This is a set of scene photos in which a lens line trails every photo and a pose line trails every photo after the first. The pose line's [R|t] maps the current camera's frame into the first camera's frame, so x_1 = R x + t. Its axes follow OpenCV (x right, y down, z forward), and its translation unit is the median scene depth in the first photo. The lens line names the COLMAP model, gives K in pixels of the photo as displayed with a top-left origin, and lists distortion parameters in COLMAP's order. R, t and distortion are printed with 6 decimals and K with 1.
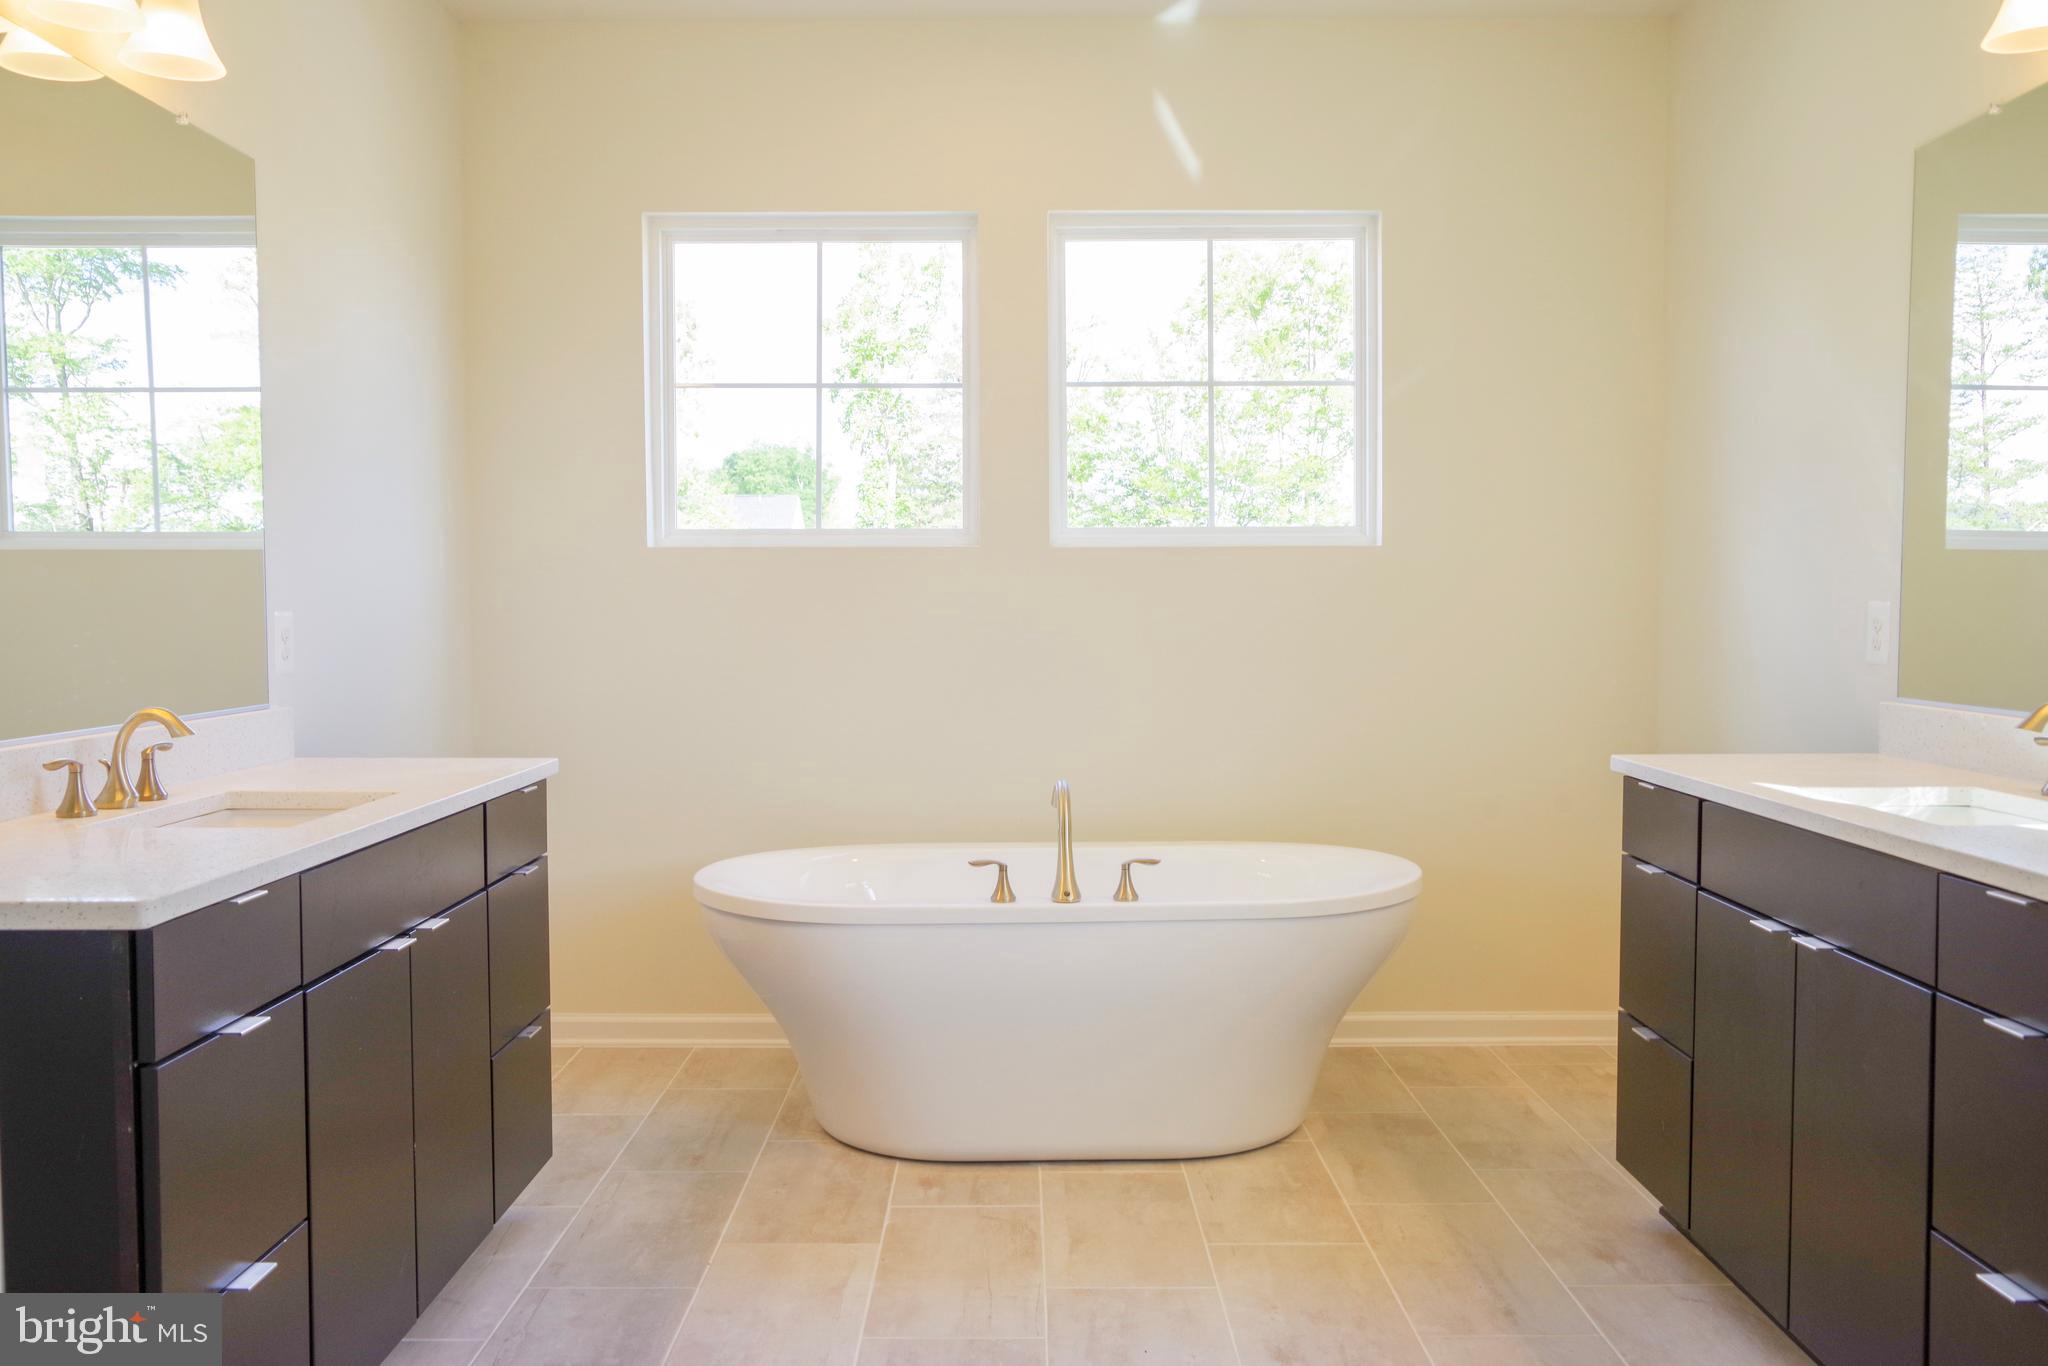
lens RADIAL K [[1707.5, 0, 1025.0], [0, 1707.5, 685.9], [0, 0, 1]] dist [-0.047886, 0.052781]
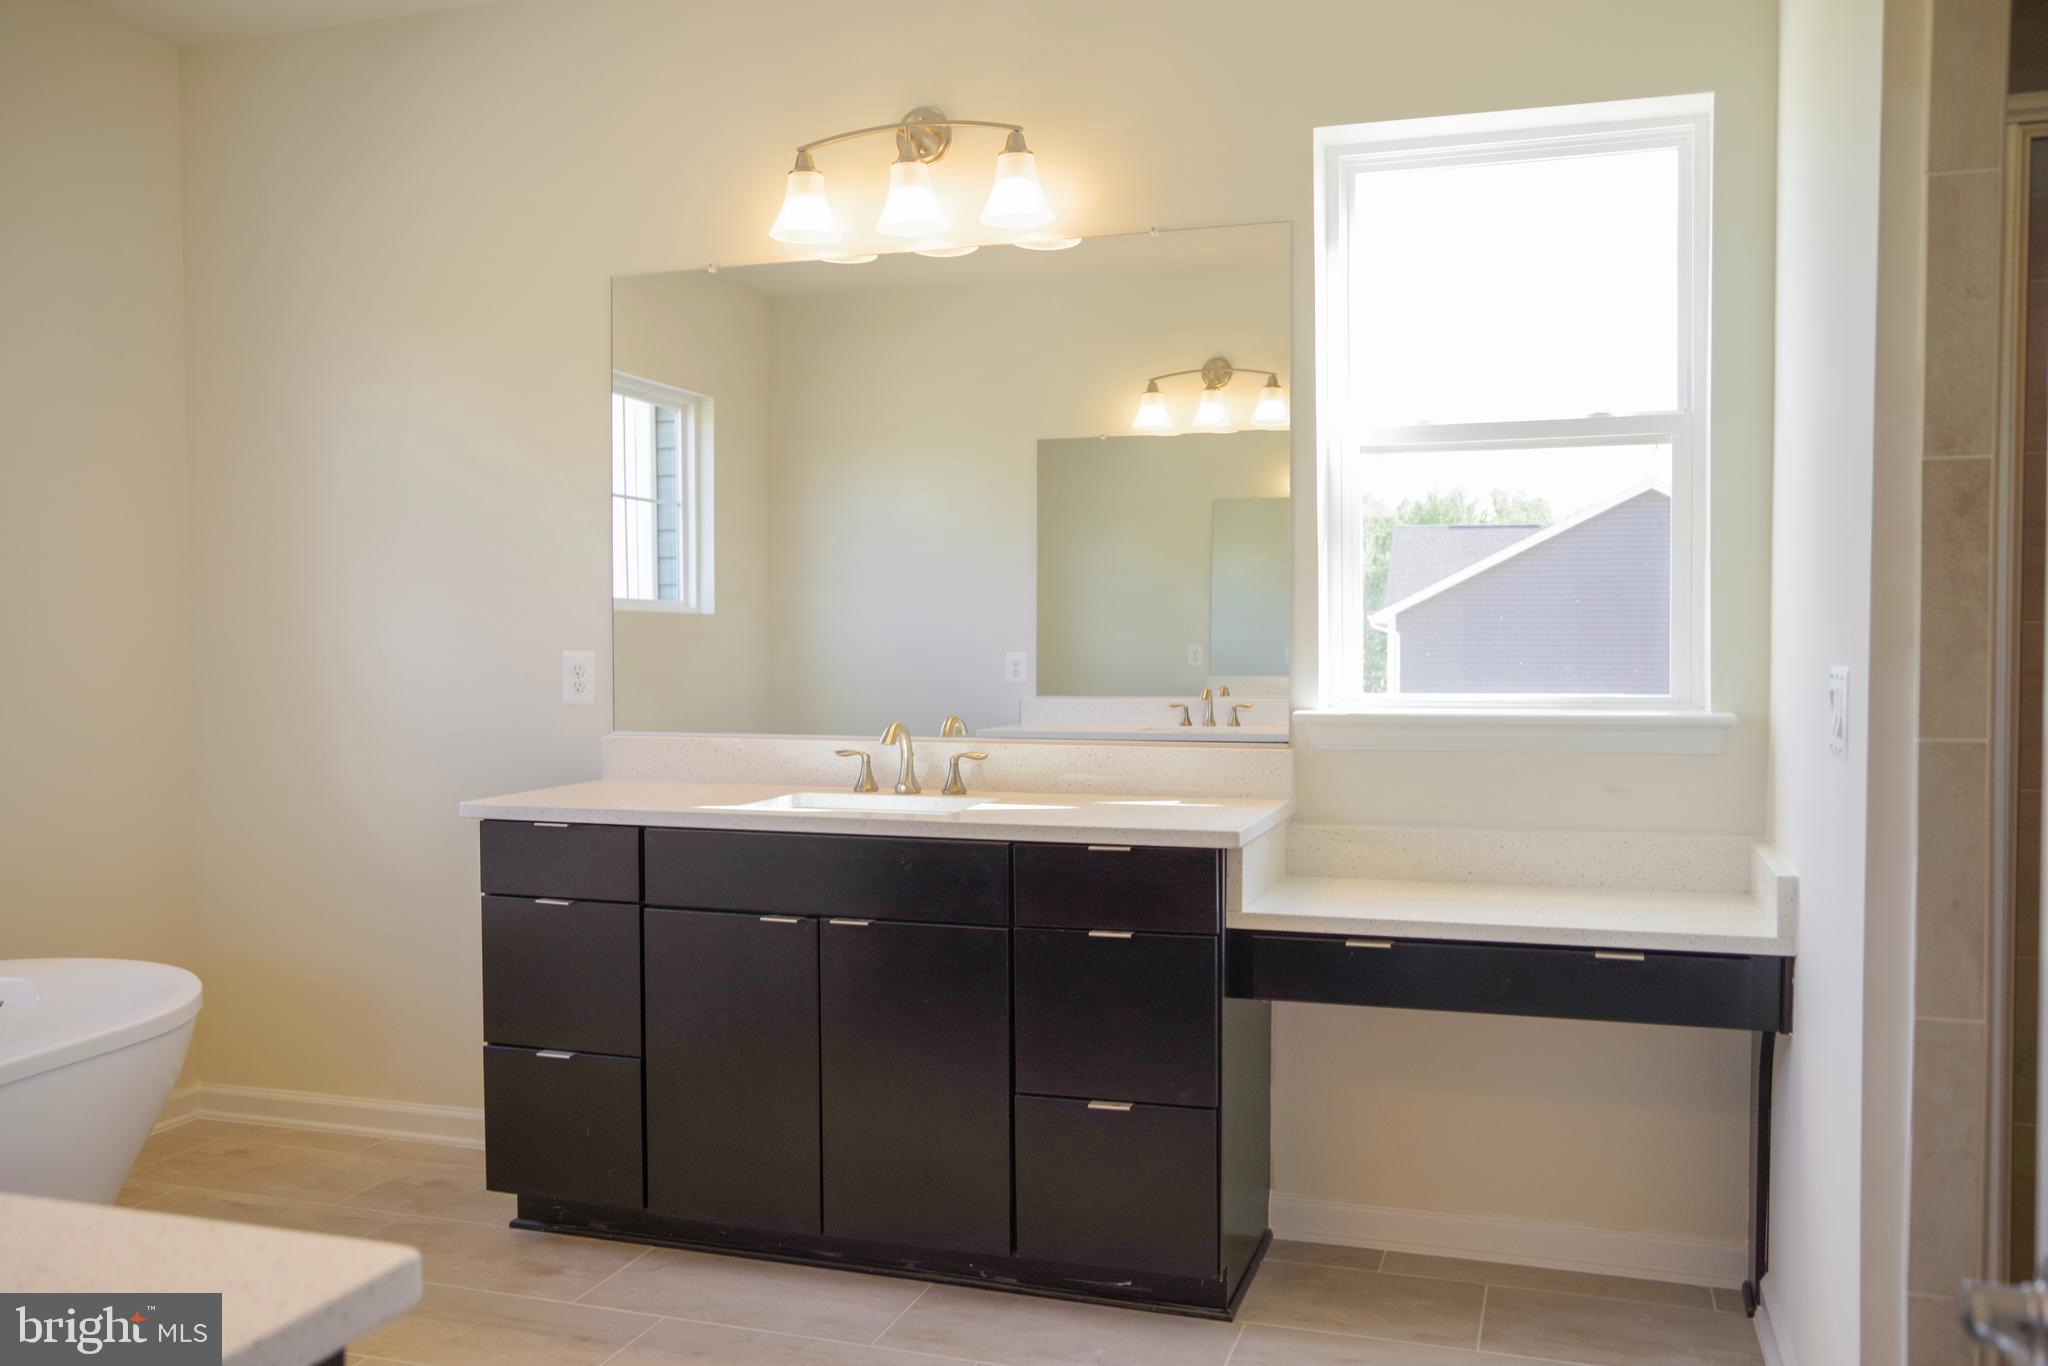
lens RADIAL K [[1707.5, 0, 1025.9], [0, 1707.5, 677.8], [0, 0, 1]] dist [-0.047886, 0.052781]
pose [[0.297271, -0.026100, 0.954436, -0.555425], [0.052942, 0.998539, 0.010817, -0.028976], [-0.953324, 0.047314, 0.298218, 0.371694]]
